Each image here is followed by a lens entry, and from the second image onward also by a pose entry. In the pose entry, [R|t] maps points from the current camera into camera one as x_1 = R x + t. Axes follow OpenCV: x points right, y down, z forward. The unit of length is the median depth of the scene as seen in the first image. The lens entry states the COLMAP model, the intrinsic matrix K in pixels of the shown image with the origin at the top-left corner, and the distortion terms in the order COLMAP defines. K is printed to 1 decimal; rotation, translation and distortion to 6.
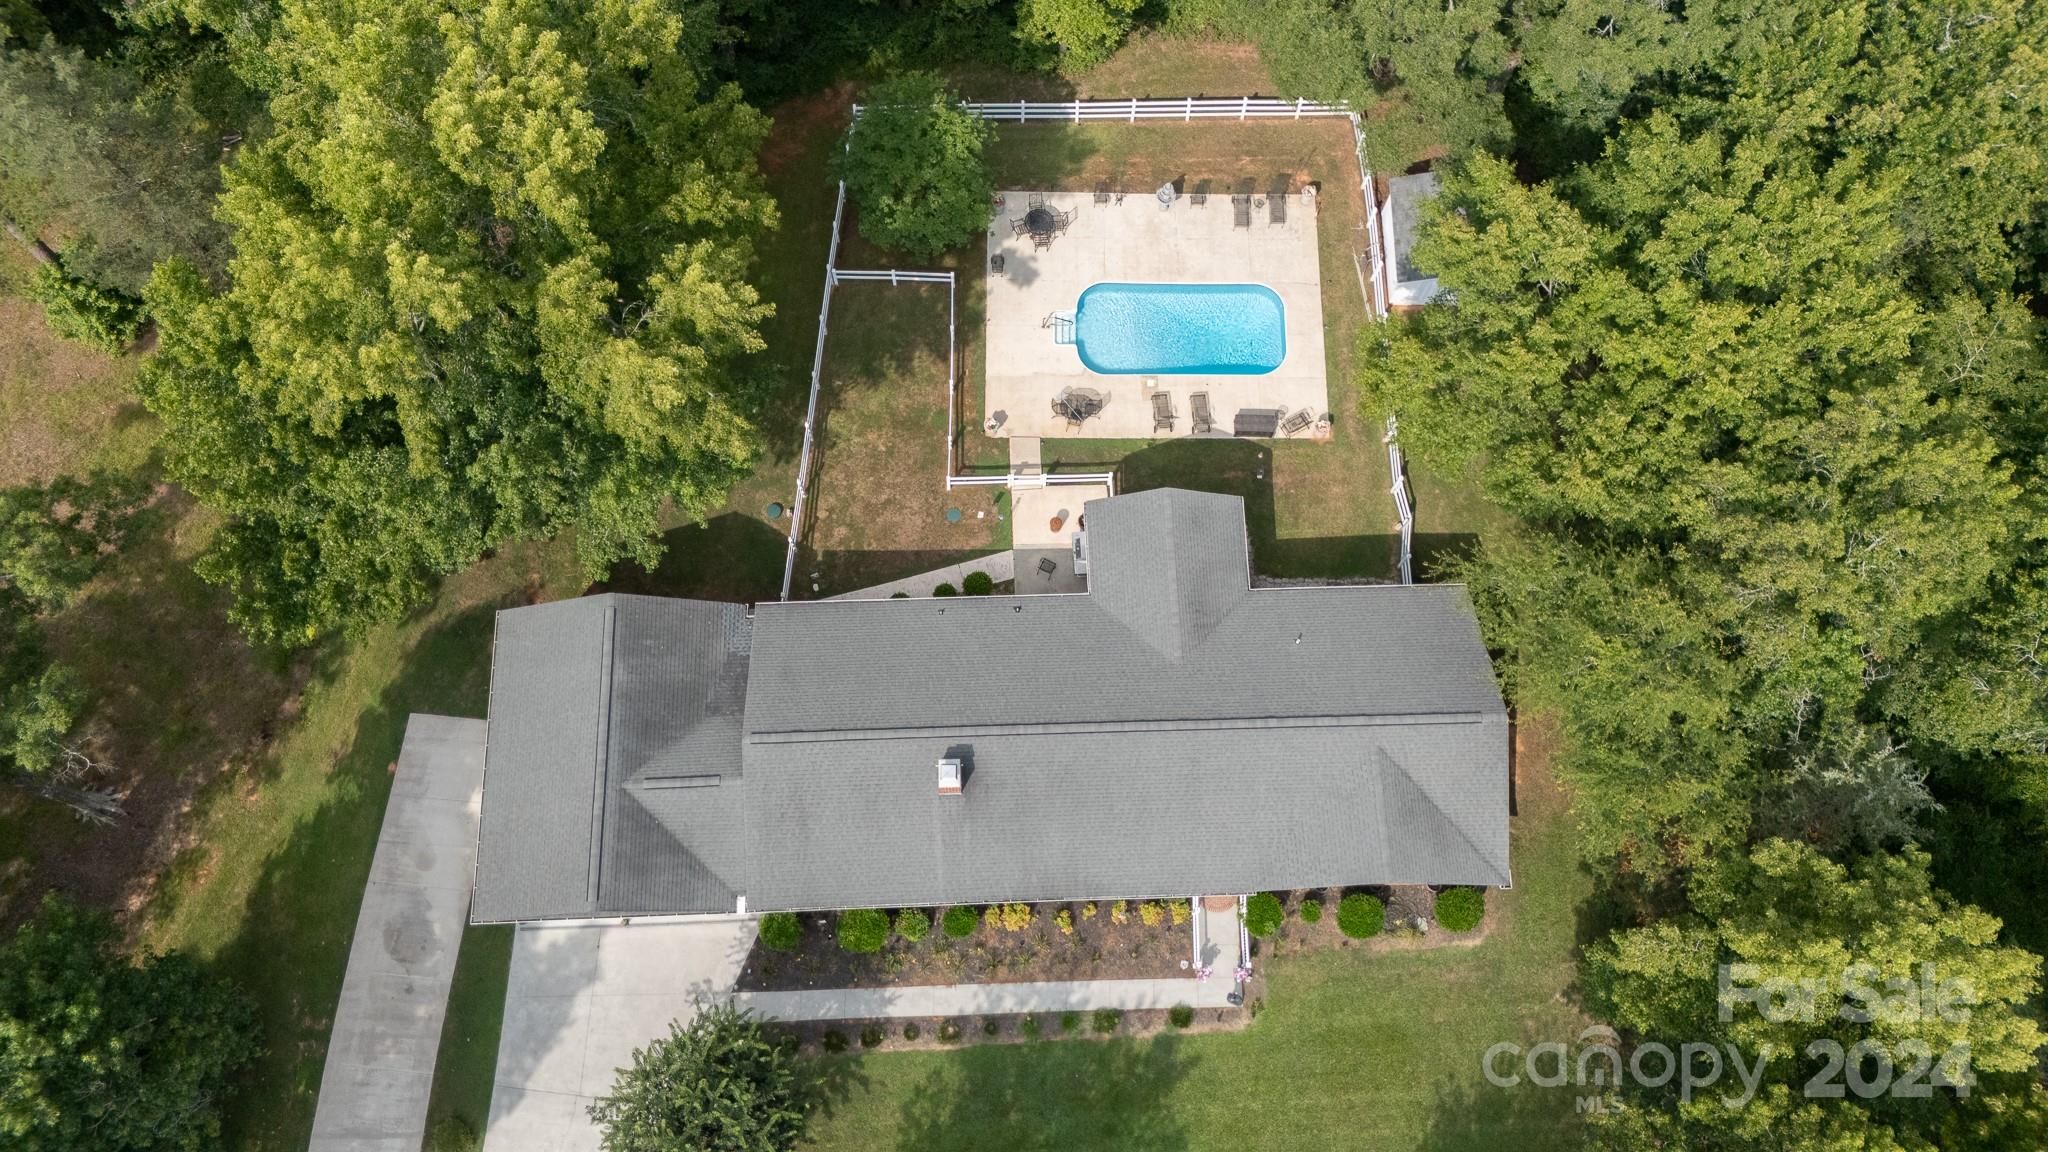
lens RADIAL K [[1498.0, 0, 1035.3], [0, 1498.0, 588.5], [0, 0, 1]] dist [0.079575, -0.091173]
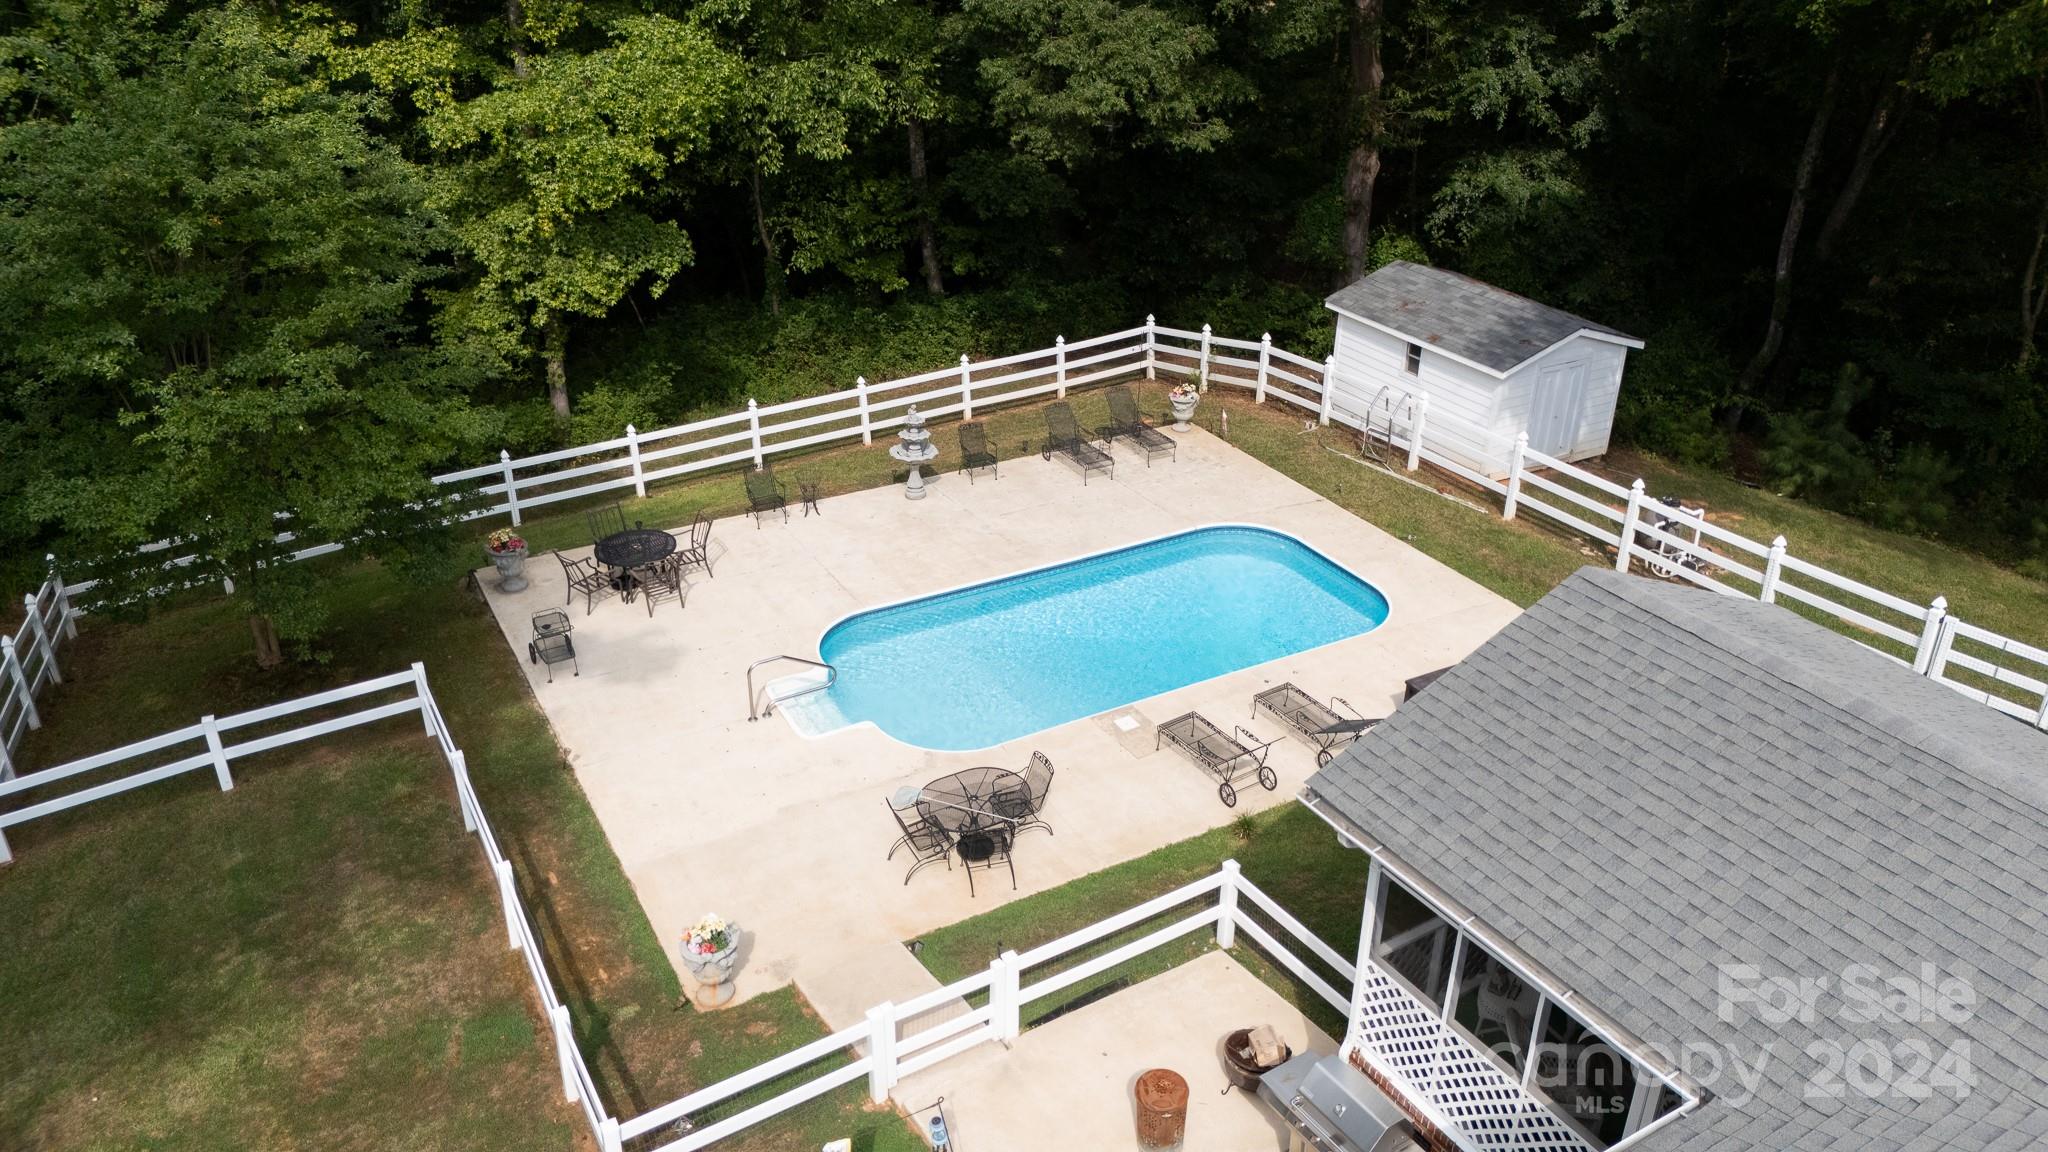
lens RADIAL K [[1498.0, 0, 1035.3], [0, 1498.0, 588.5], [0, 0, 1]] dist [0.079575, -0.091173]
pose [[0.871930, -0.242282, 0.425484, -0.074534], [0.468411, 0.665804, -0.580772, 0.025504], [-0.142579, 0.705695, 0.694022, 0.758870]]
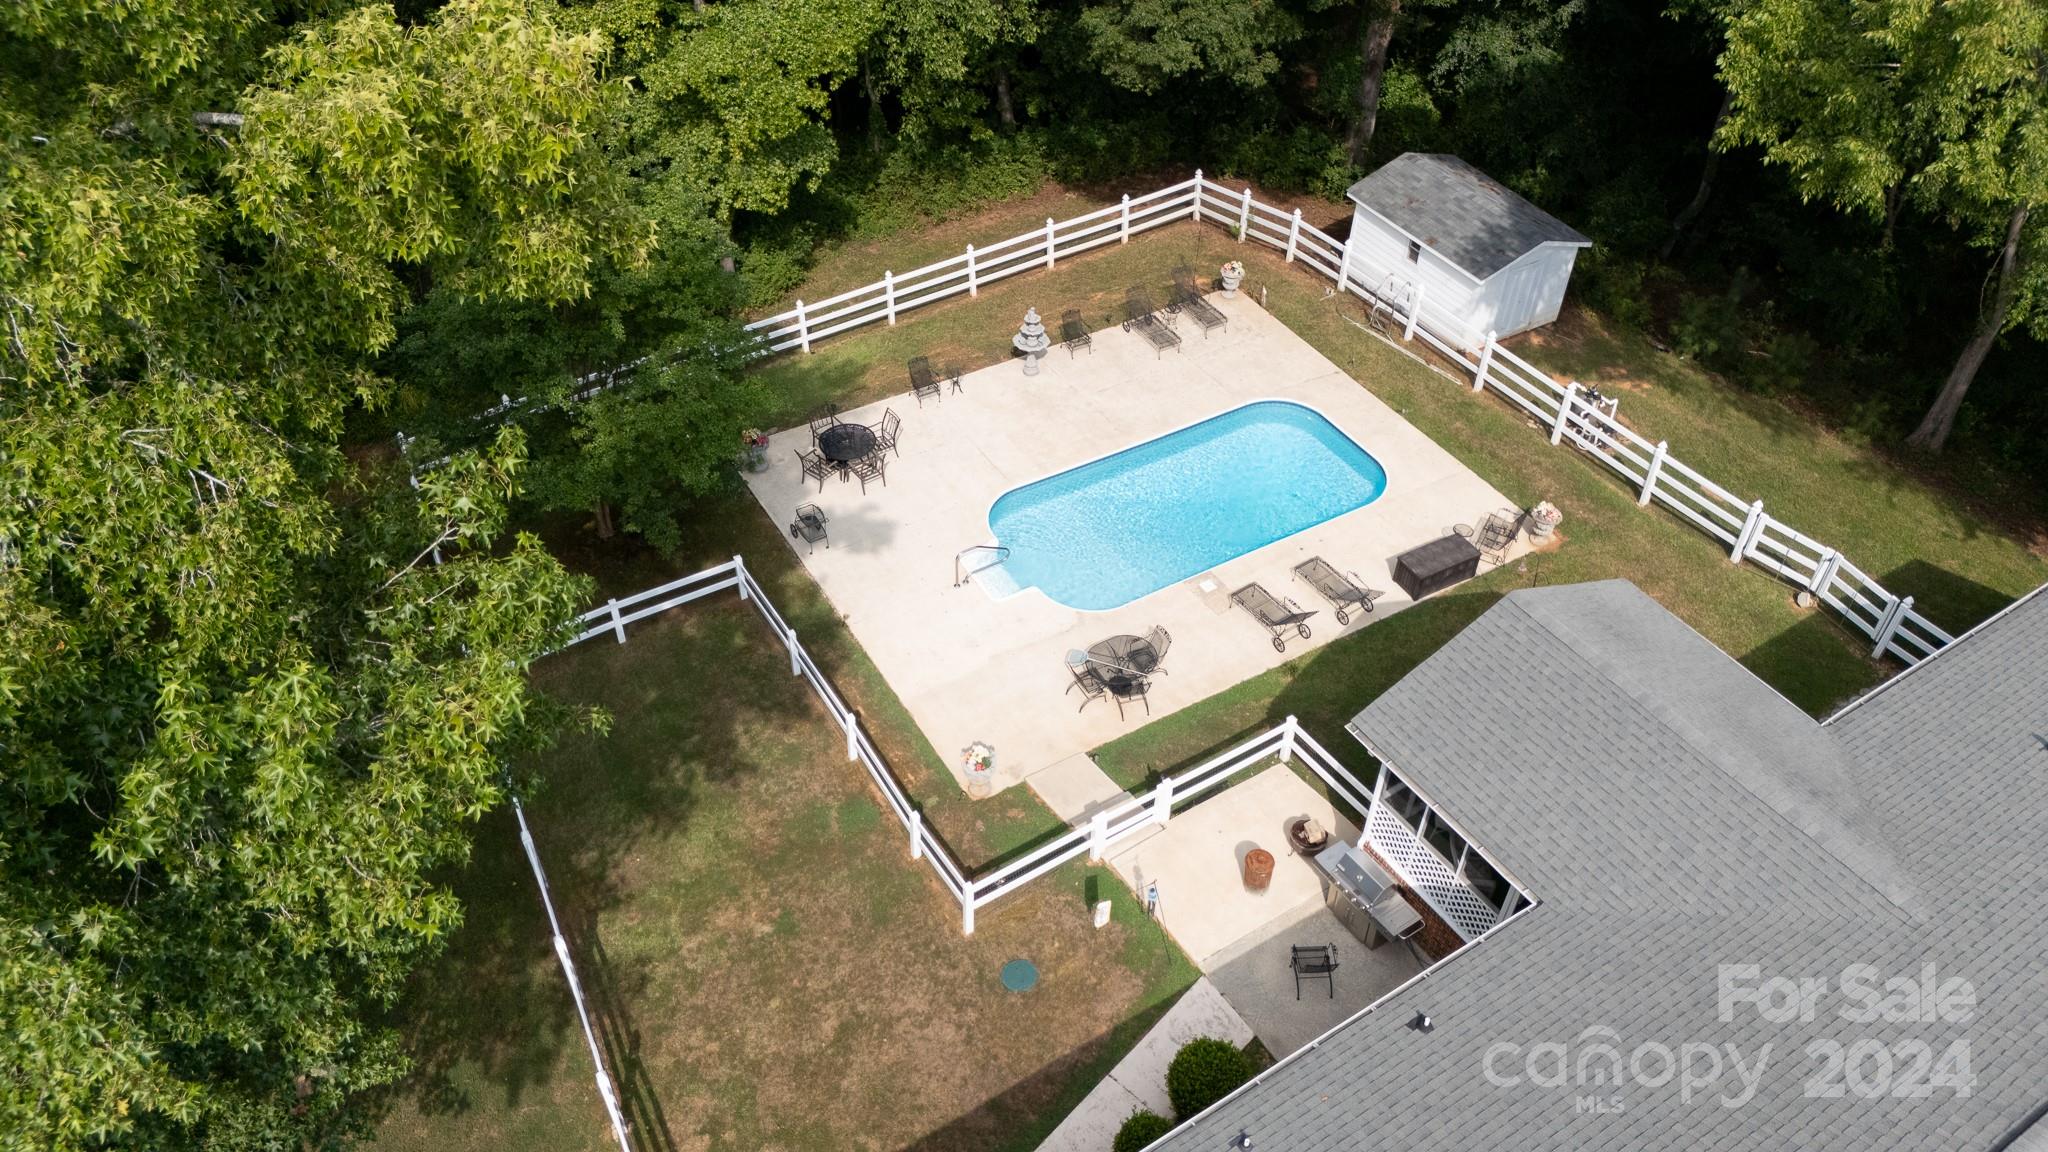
lens RADIAL K [[1498.0, 0, 1035.3], [0, 1498.0, 588.5], [0, 0, 1]] dist [0.079575, -0.091173]
pose [[0.859435, -0.354457, 0.368418, -0.153577], [0.485347, 0.792130, -0.370092, 0.017132], [-0.160653, 0.496880, 0.852819, 0.596913]]
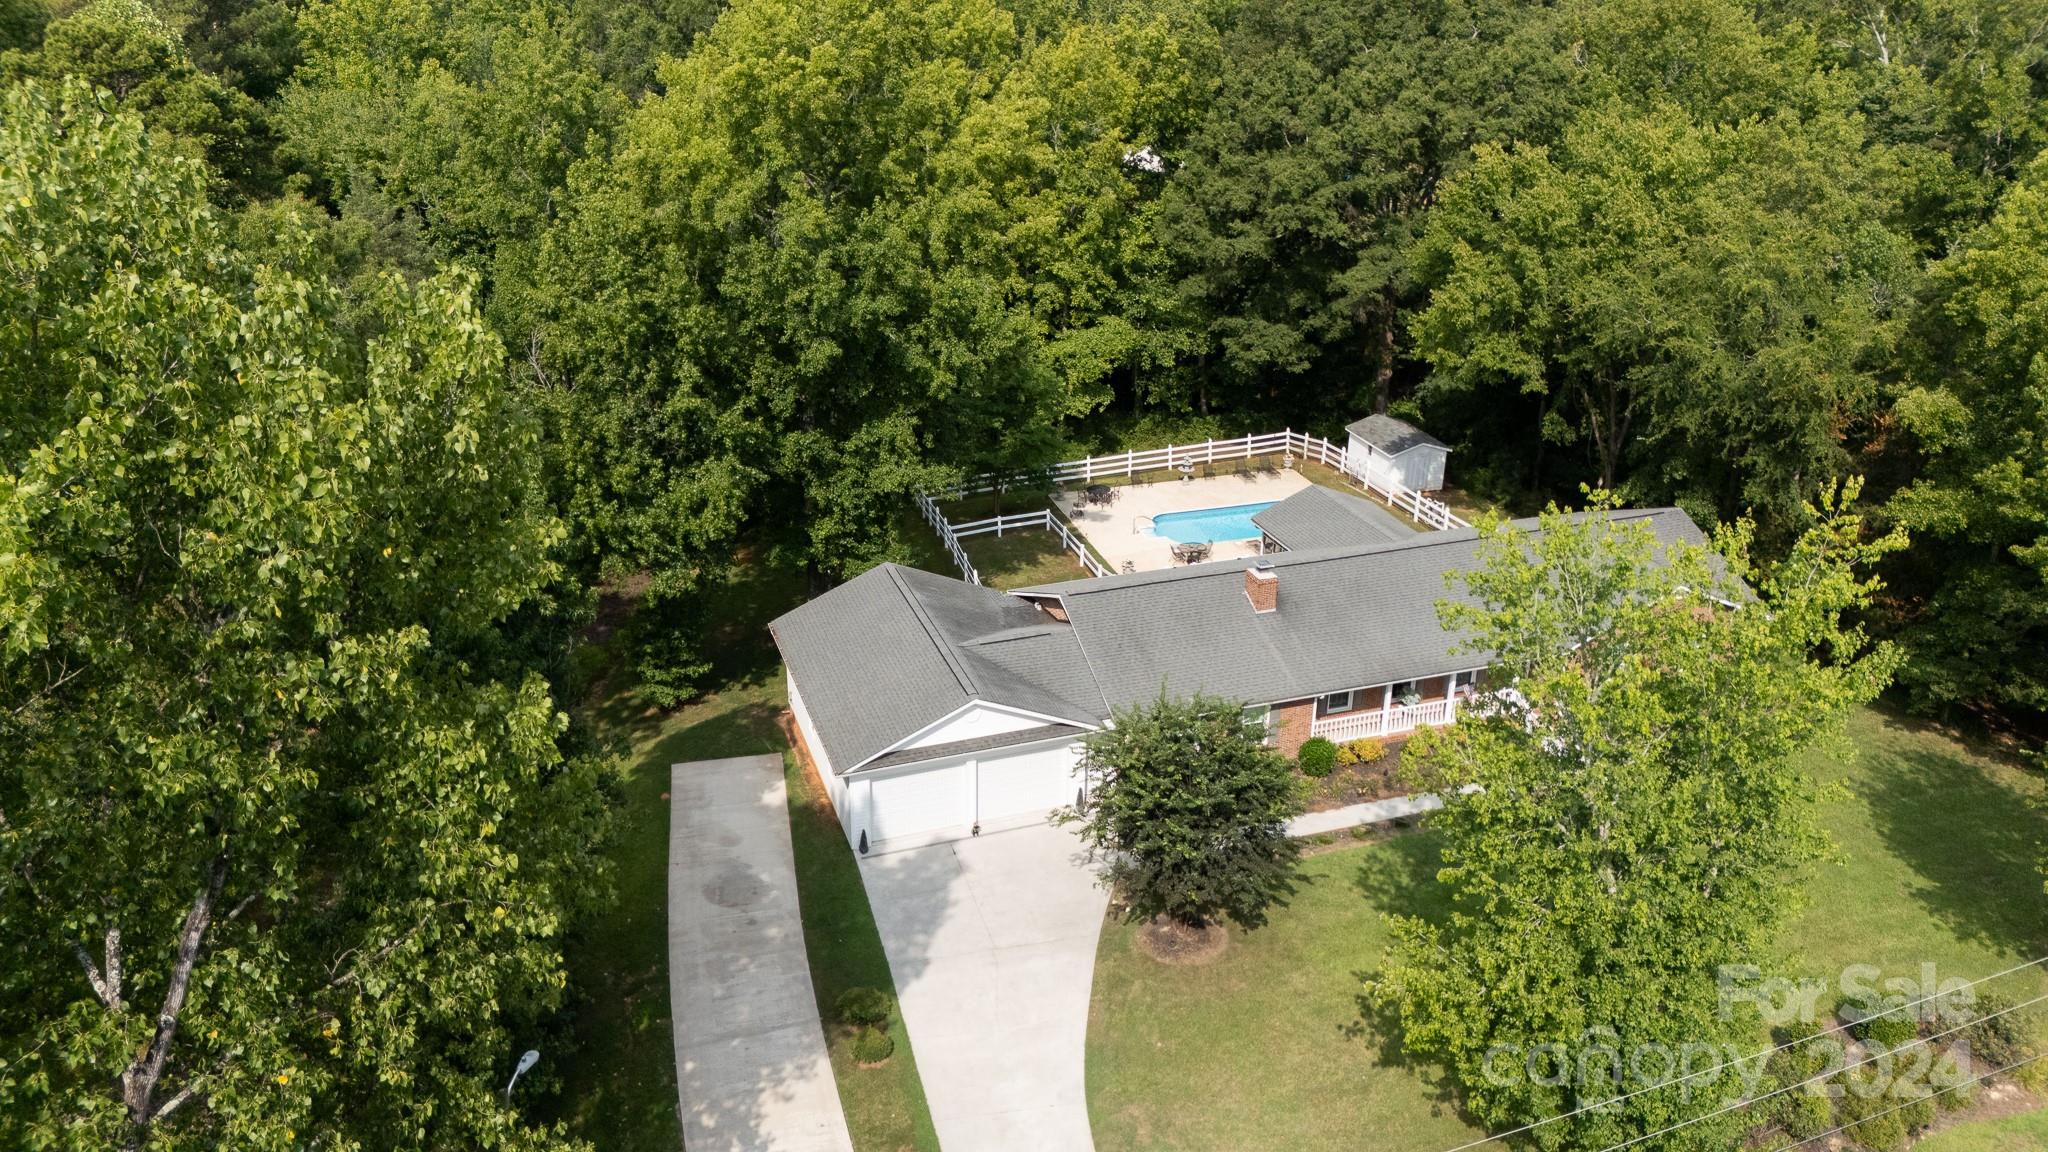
lens RADIAL K [[1498.0, 0, 1035.3], [0, 1498.0, 588.5], [0, 0, 1]] dist [0.079575, -0.091173]
pose [[0.953048, -0.139911, 0.268560, -0.393249], [0.291599, 0.663204, -0.689297, 0.644545], [-0.081670, 0.735245, 0.672863, 0.259659]]
